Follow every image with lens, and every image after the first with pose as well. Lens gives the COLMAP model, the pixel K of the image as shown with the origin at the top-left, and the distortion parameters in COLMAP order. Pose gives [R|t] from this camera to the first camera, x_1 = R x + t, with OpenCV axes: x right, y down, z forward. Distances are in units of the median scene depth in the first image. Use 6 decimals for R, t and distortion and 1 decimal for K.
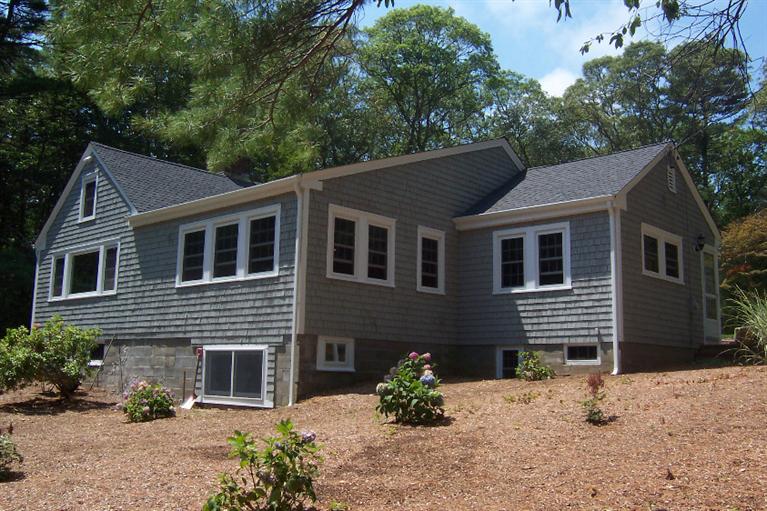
lens RADIAL K [[755.7, 0, 381.0], [0, 755.7, 254.9], [0, 0, 1]] dist [-0.069515, 0.000000]
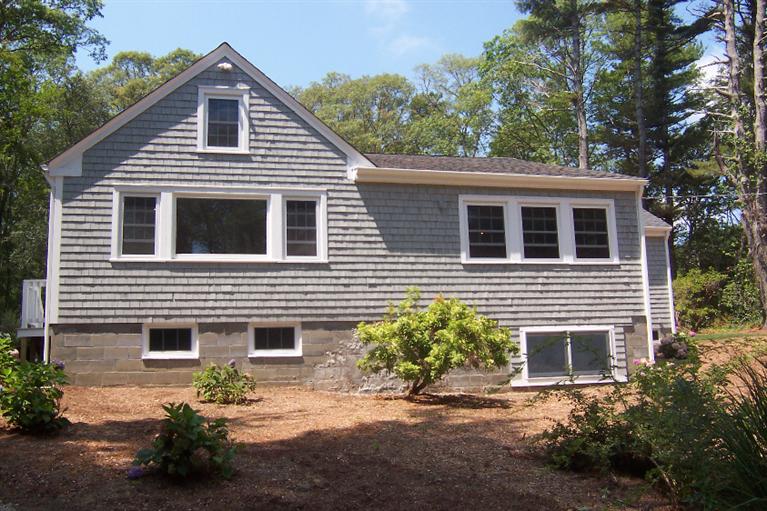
lens RADIAL K [[755.7, 0, 383.3], [0, 755.7, 254.6], [0, 0, 1]] dist [-0.069515, 0.000000]
pose [[0.547619, 0.095352, 0.831277, -1.076047], [-0.087655, 0.994557, -0.056338, 0.092325], [-0.832124, -0.042014, 0.552996, 0.582461]]
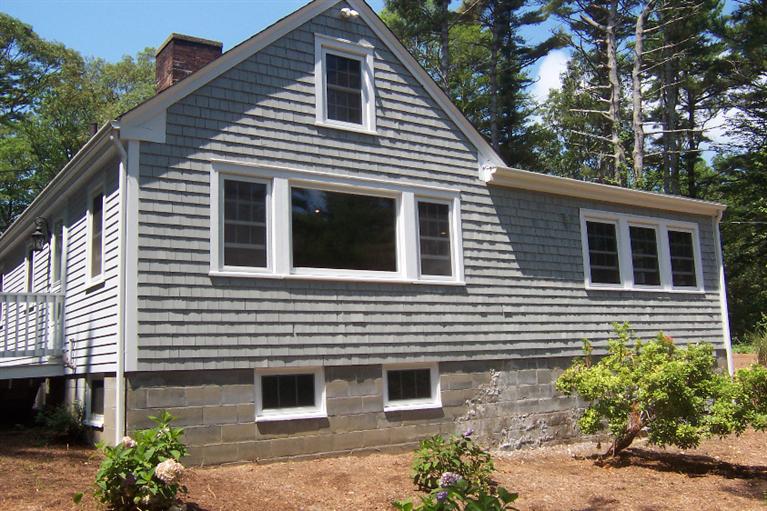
lens RADIAL K [[755.7, 0, 389.4], [0, 755.7, 254.6], [0, 0, 1]] dist [-0.069515, 0.000000]
pose [[0.214690, 0.113439, 0.970072, -1.062265], [-0.108329, 0.989869, -0.091779, 0.100588], [-0.970656, -0.085383, 0.224804, 1.027931]]
